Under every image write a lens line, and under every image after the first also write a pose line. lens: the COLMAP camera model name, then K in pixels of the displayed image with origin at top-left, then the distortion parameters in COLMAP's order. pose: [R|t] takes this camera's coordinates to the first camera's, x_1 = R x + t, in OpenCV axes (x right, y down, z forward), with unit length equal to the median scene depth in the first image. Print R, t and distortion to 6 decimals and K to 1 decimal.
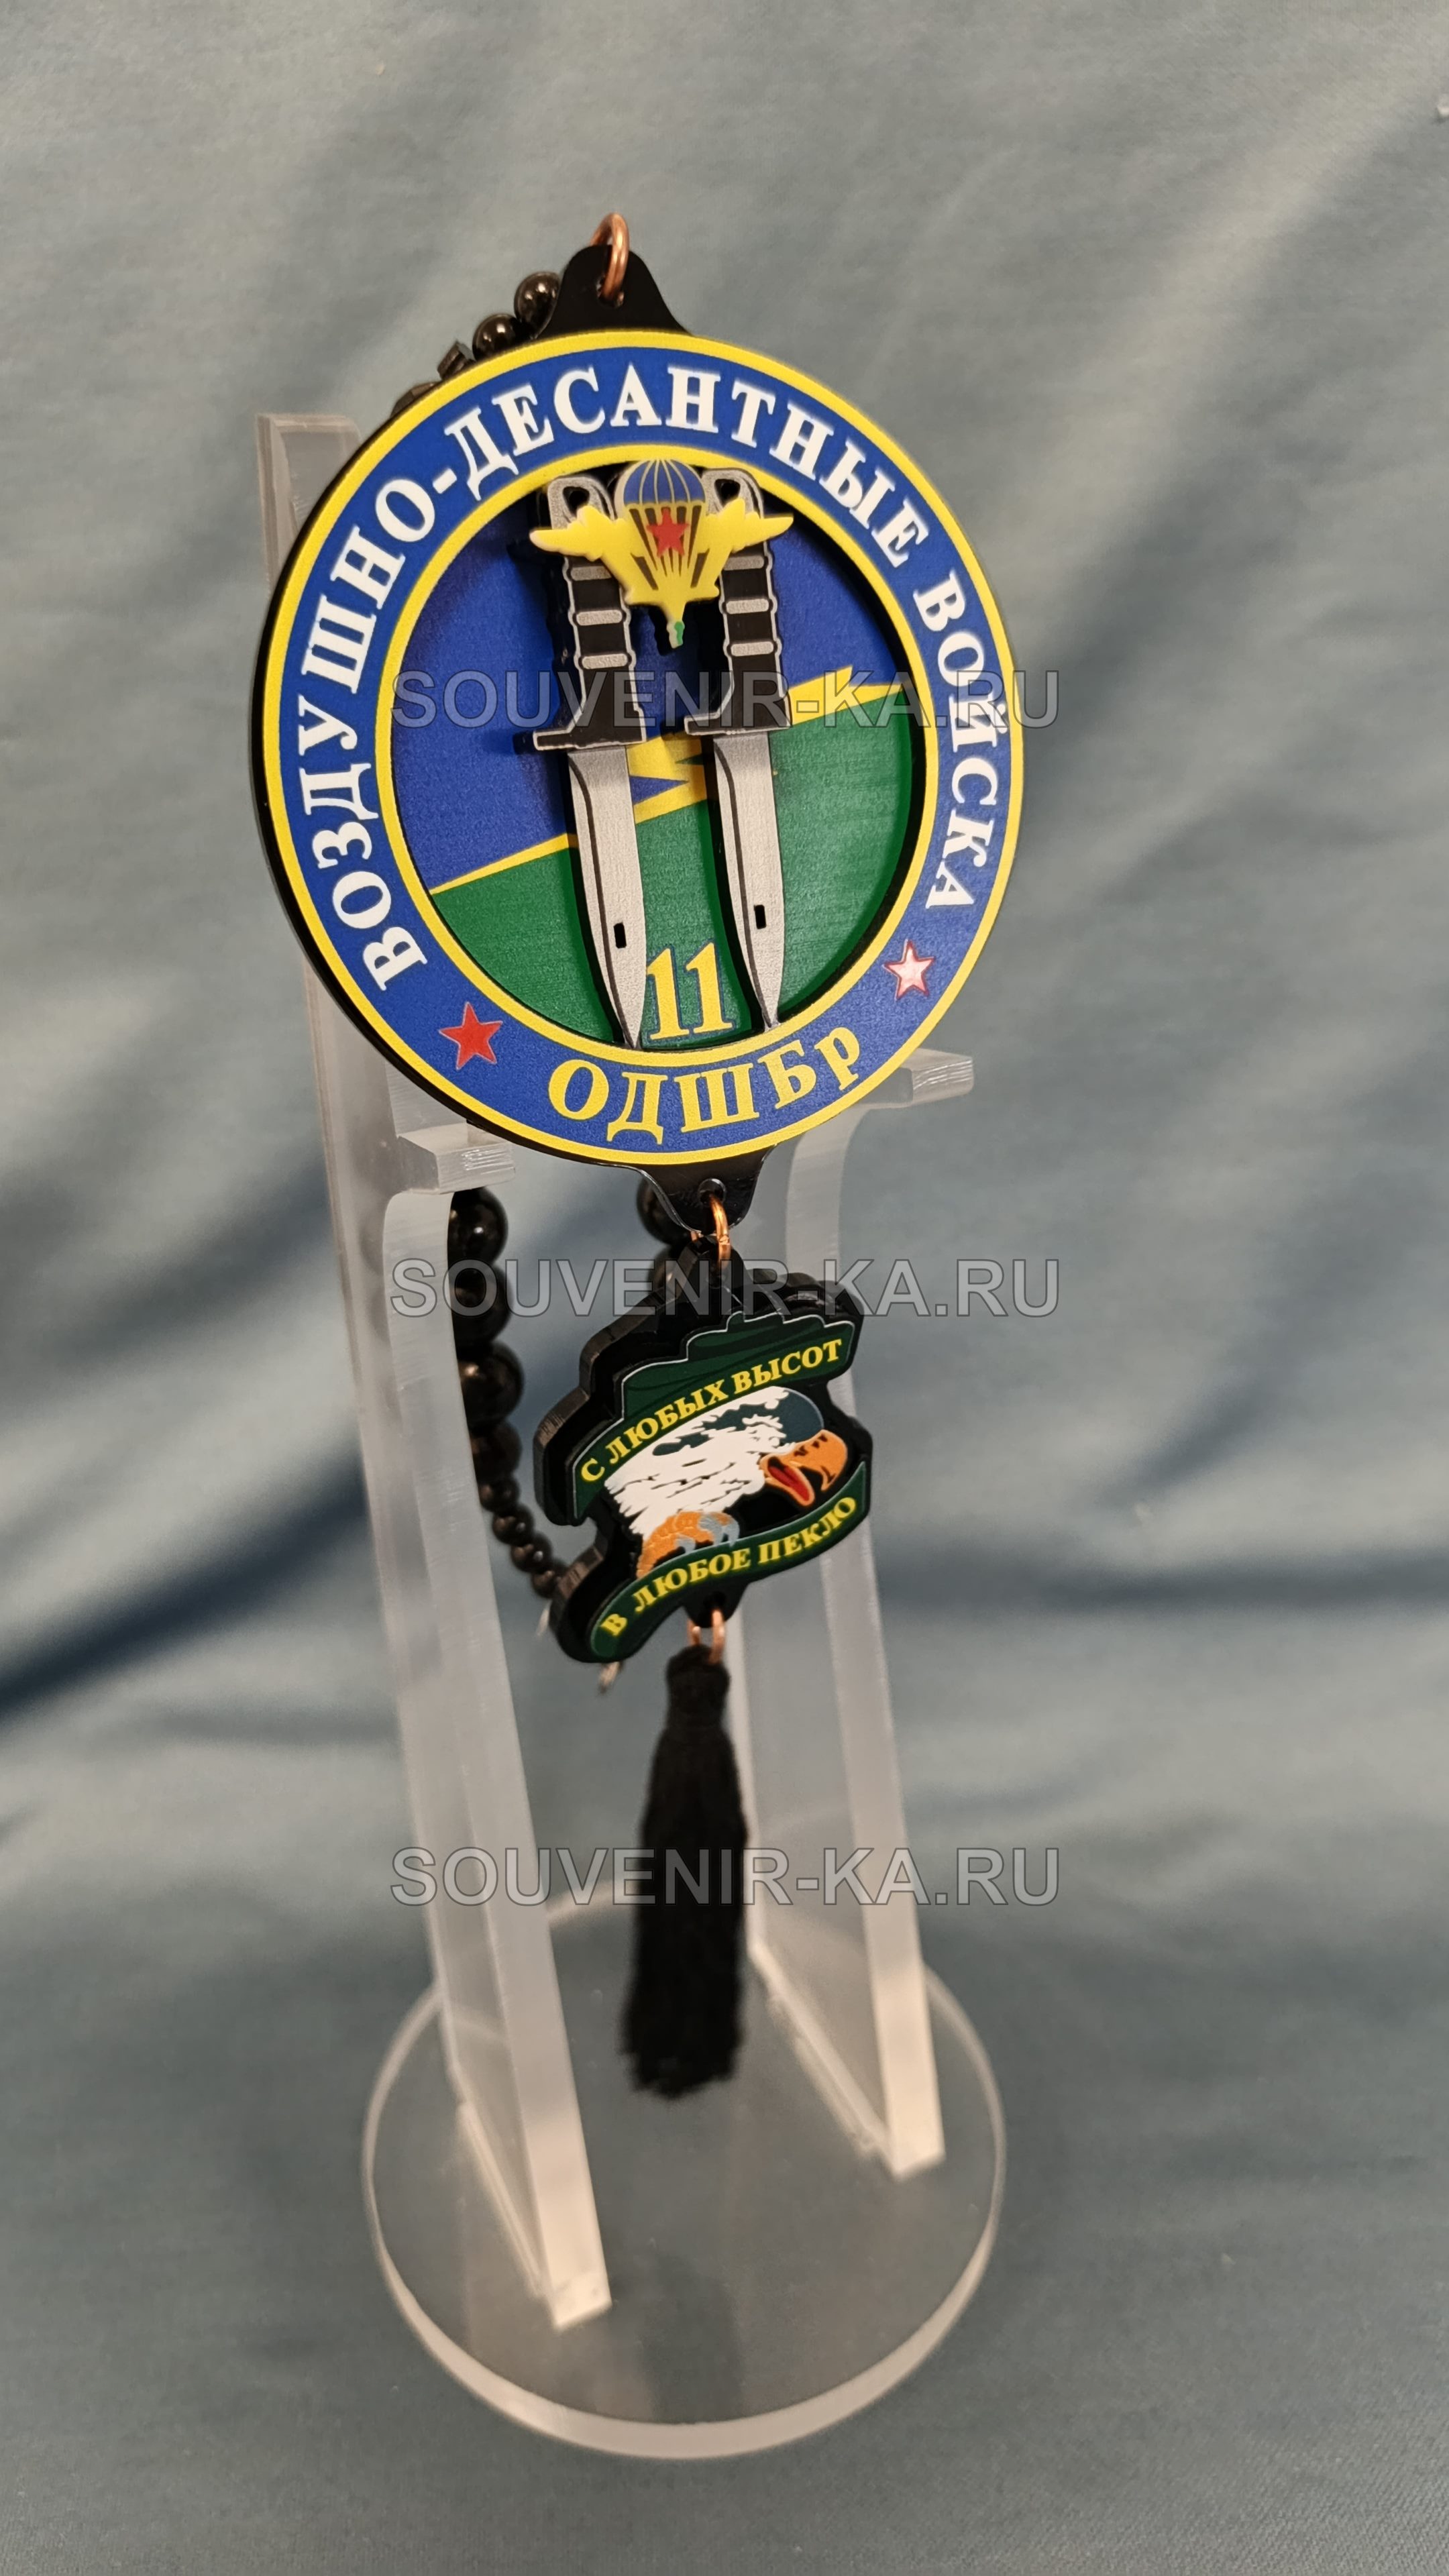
lens RADIAL K [[1853.0, 0, 724.5], [0, 1853.0, 1288.0], [0, 0, 1]] dist [0.103637, -0.279653]
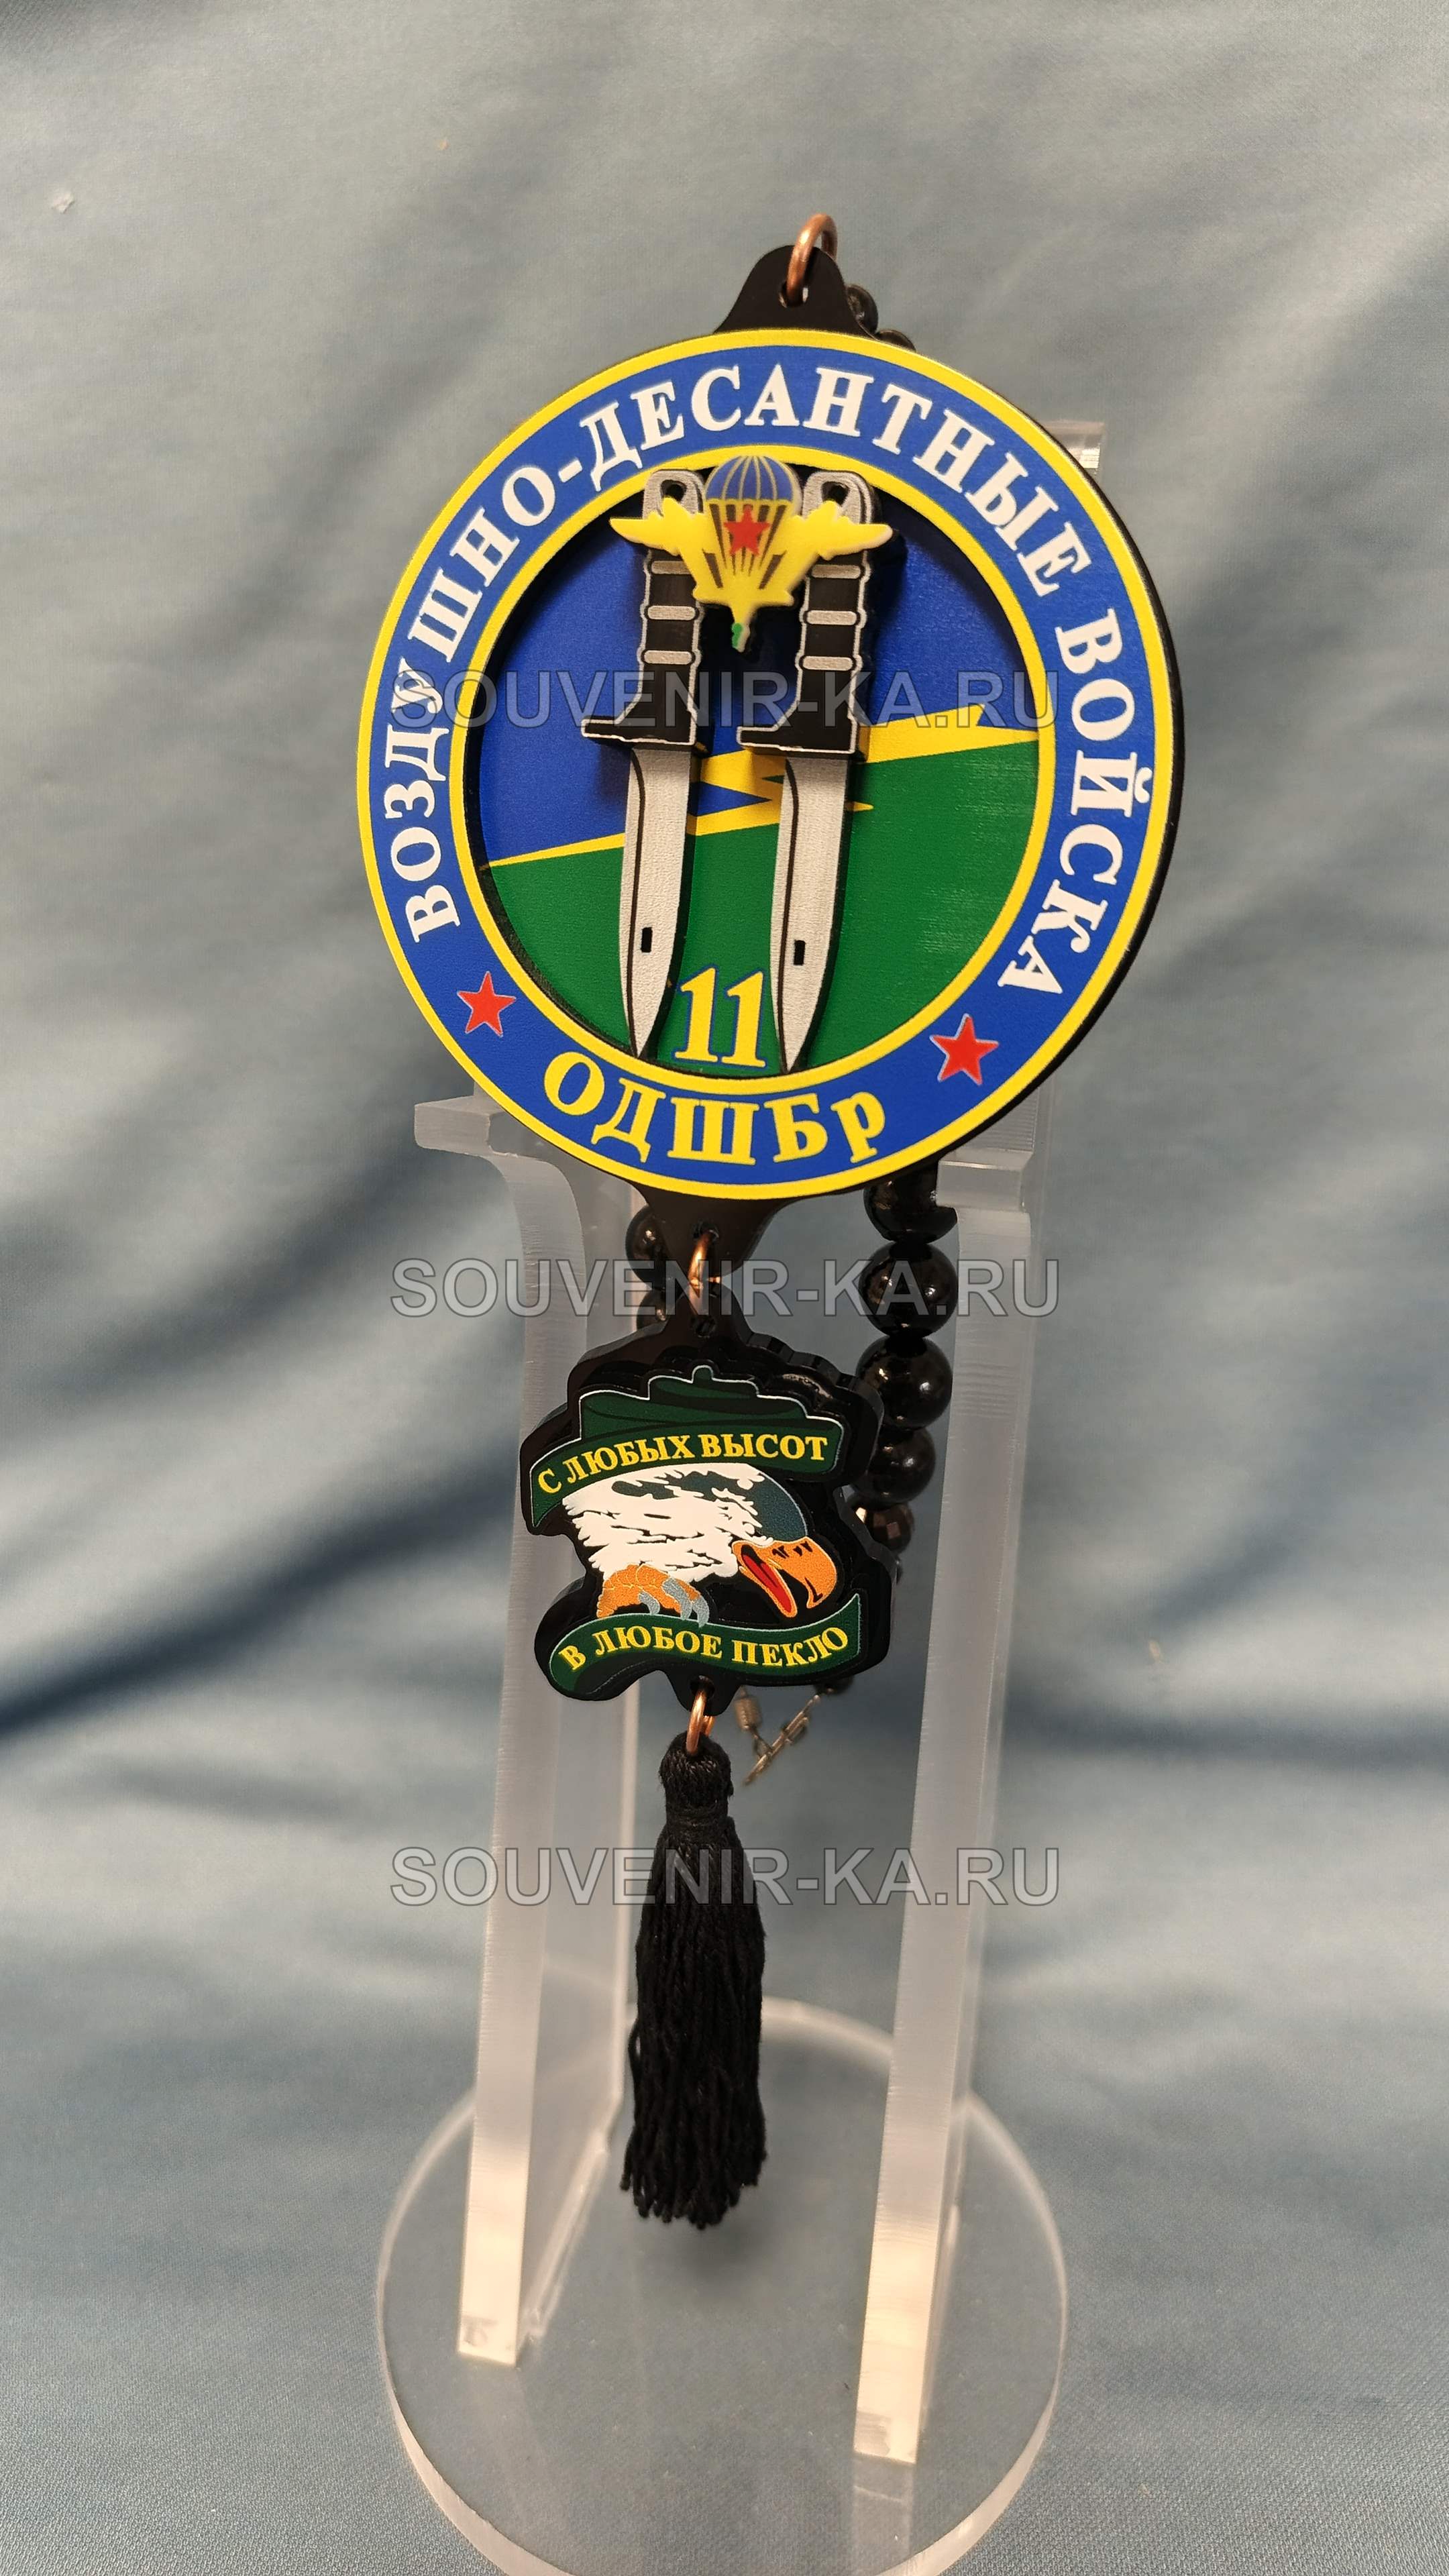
lens RADIAL K [[1853.0, 0, 724.5], [0, 1853.0, 1288.0], [0, 0, 1]] dist [0.103637, -0.279653]
pose [[0.765148, 0.274811, -0.582260, 0.600984], [-0.320501, 0.946898, 0.025739, -0.057032], [0.558415, 0.166921, 0.812595, 0.272270]]
